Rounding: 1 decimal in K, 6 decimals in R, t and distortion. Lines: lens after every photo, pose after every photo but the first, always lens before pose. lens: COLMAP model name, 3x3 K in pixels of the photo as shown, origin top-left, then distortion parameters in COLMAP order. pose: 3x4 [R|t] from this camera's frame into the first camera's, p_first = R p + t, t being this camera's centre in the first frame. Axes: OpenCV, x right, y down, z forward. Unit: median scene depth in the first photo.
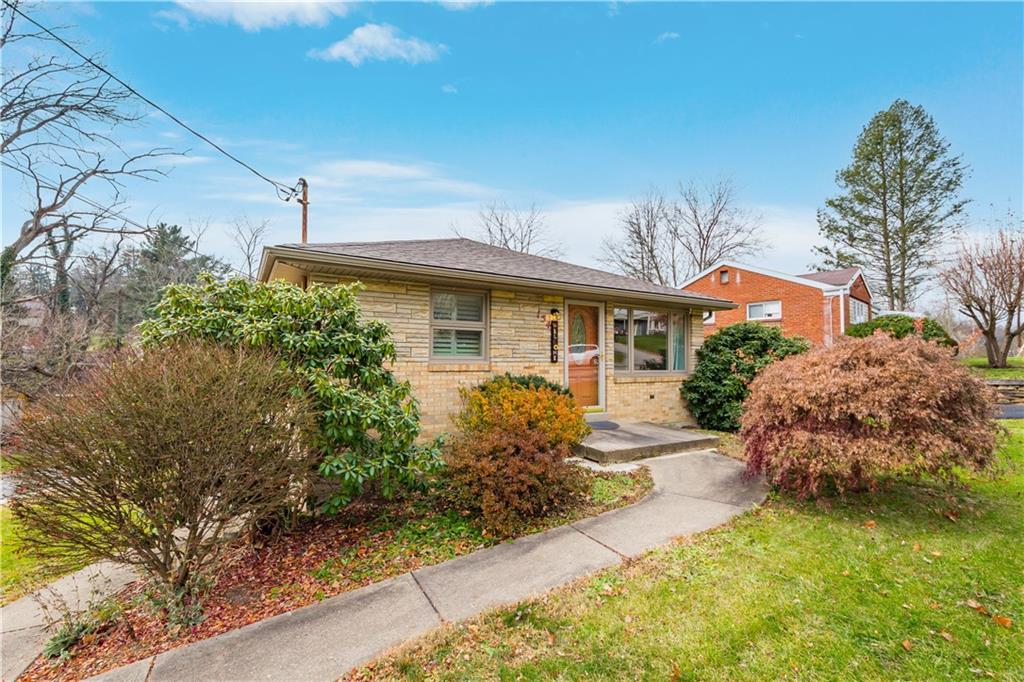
lens RADIAL K [[453.6, 0, 512.5], [0, 453.6, 343.6], [0, 0, 1]] dist [0.003566, 0.000541]
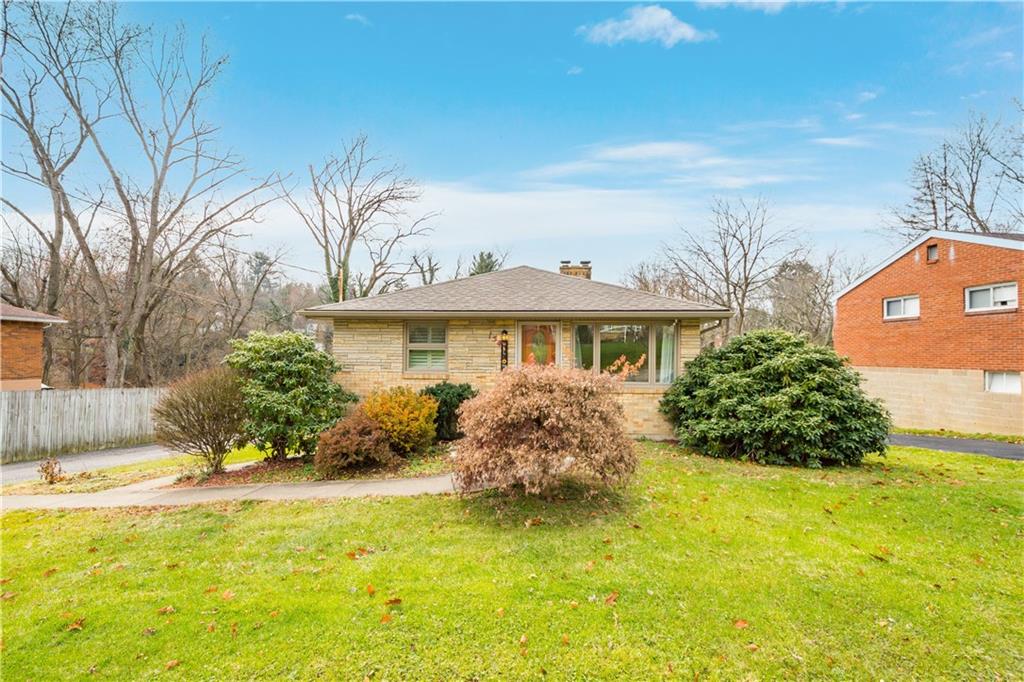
lens RADIAL K [[453.6, 0, 519.1], [0, 453.6, 345.3], [0, 0, 1]] dist [0.003566, 0.000541]
pose [[0.800959, -0.010018, -0.598635, 0.853314], [0.020786, 0.999723, 0.011082, -0.047972], [0.598358, -0.021319, 0.800945, 0.026839]]
